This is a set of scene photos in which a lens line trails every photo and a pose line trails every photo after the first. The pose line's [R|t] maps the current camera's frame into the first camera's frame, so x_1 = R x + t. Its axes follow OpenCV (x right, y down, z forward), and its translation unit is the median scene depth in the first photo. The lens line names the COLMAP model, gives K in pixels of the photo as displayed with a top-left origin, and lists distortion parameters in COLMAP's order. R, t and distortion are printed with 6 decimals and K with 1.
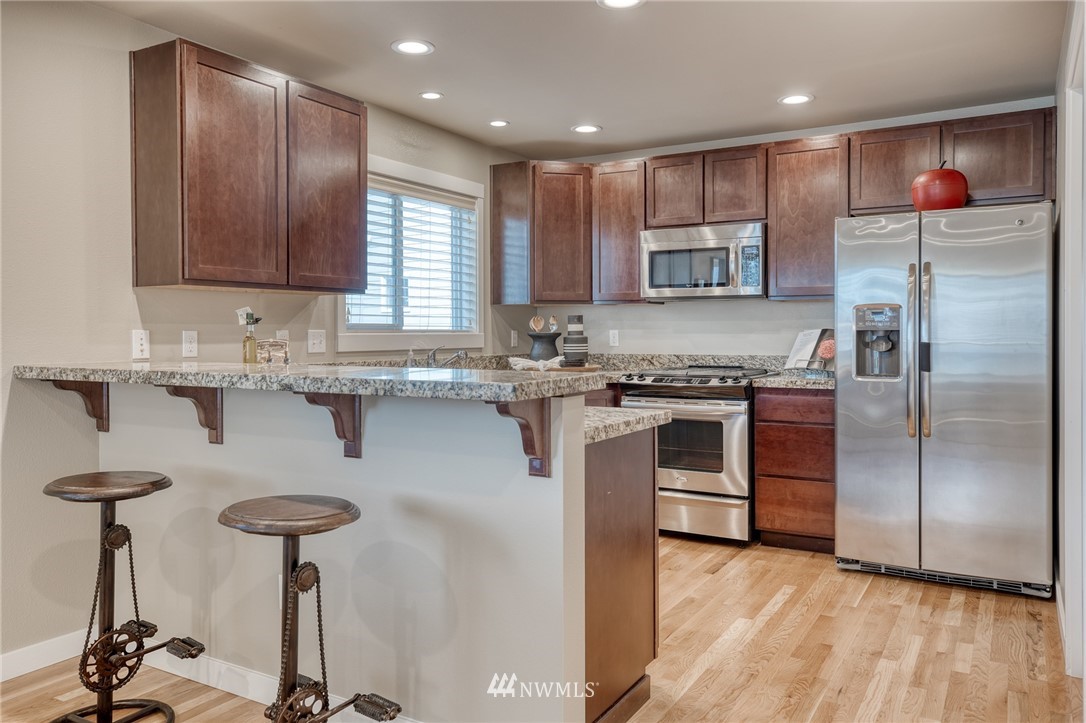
lens RADIAL K [[825.1, 0, 513.6], [0, 825.1, 347.0], [0, 0, 1]] dist [0.010704, 0.003214]
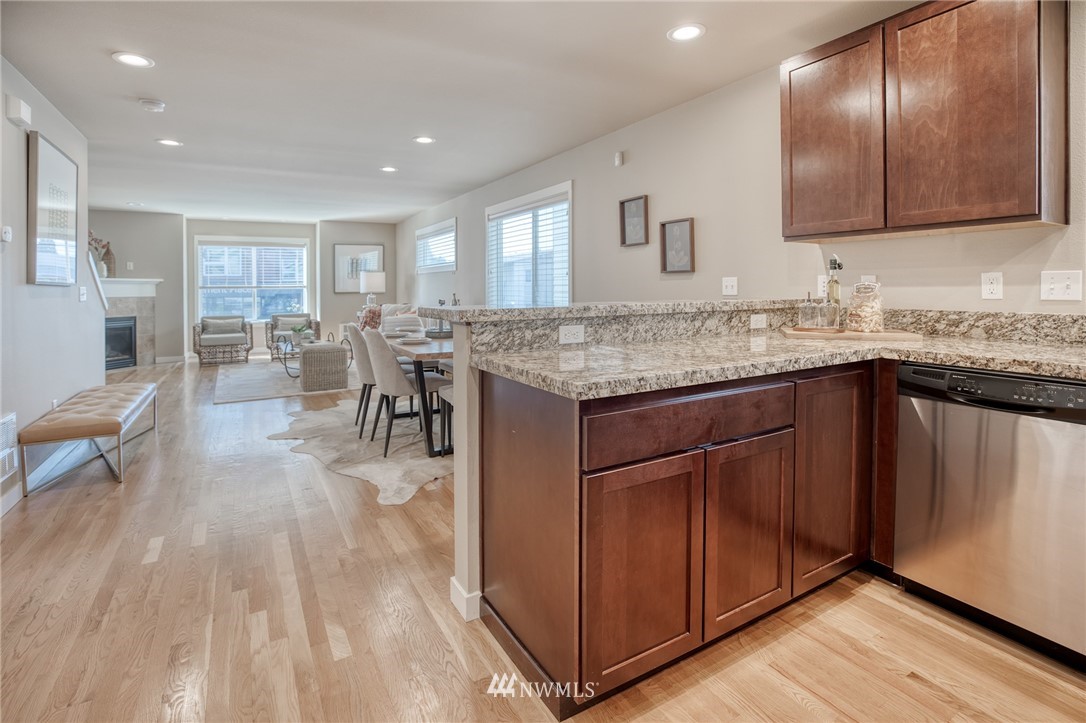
lens RADIAL K [[509.5, 0, 526.8], [0, 509.5, 287.9], [0, 0, 1]] dist [-0.027331, 0.003194]
pose [[-0.477146, 0.011810, -0.878745, 0.339604], [-0.004841, 0.999859, 0.016066, -0.007934], [0.878811, 0.011920, -0.477021, 0.664124]]
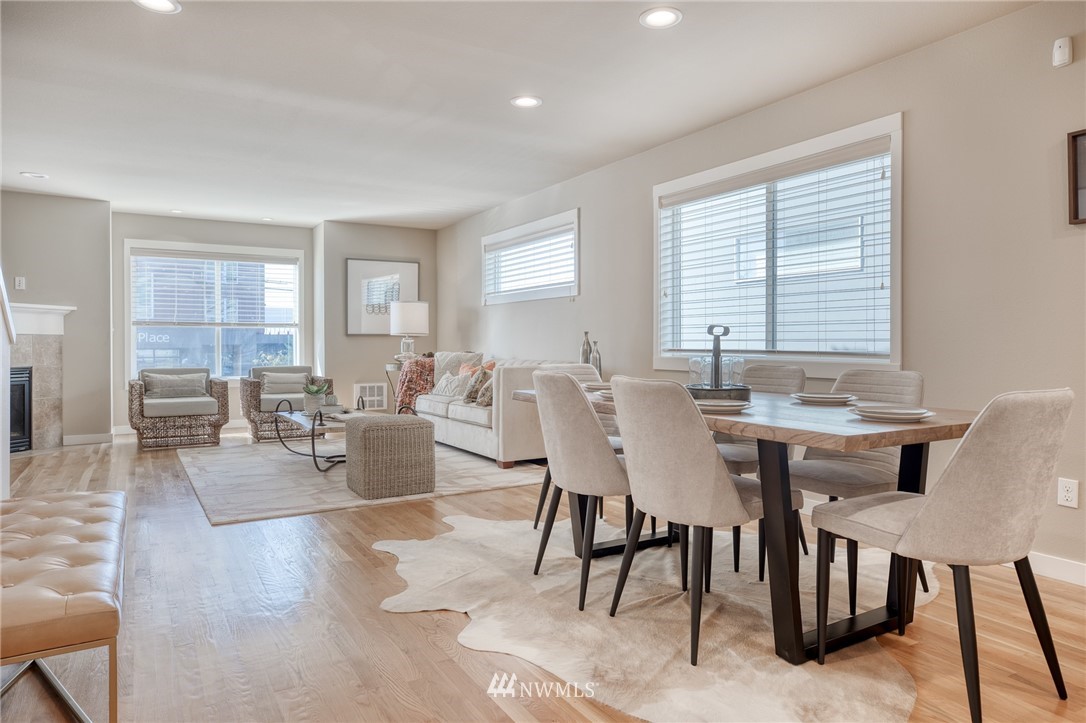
lens RADIAL K [[677.1, 0, 537.1], [0, 677.1, 347.8], [0, 0, 1]] dist [-0.004895, 0.012328]
pose [[-0.462555, 0.011962, -0.886510, 0.226797], [-0.015463, 0.999648, 0.021557, 0.036724], [0.886456, 0.023680, -0.462208, 0.245507]]
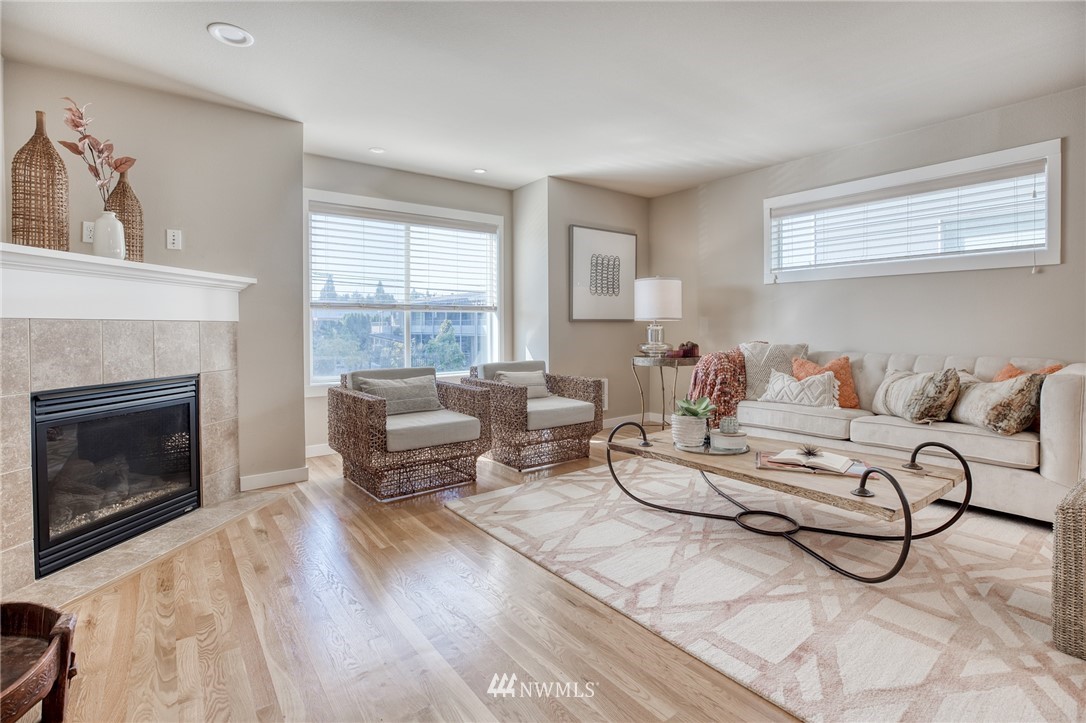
lens RADIAL K [[509.5, 0, 545.0], [0, 509.5, 333.5], [0, 0, 1]] dist [-0.027331, 0.003194]
pose [[-0.361275, 0.020921, -0.932224, -0.085405], [-0.014363, 0.999505, 0.027998, 0.046578], [0.932349, 0.023504, -0.360796, -0.659880]]
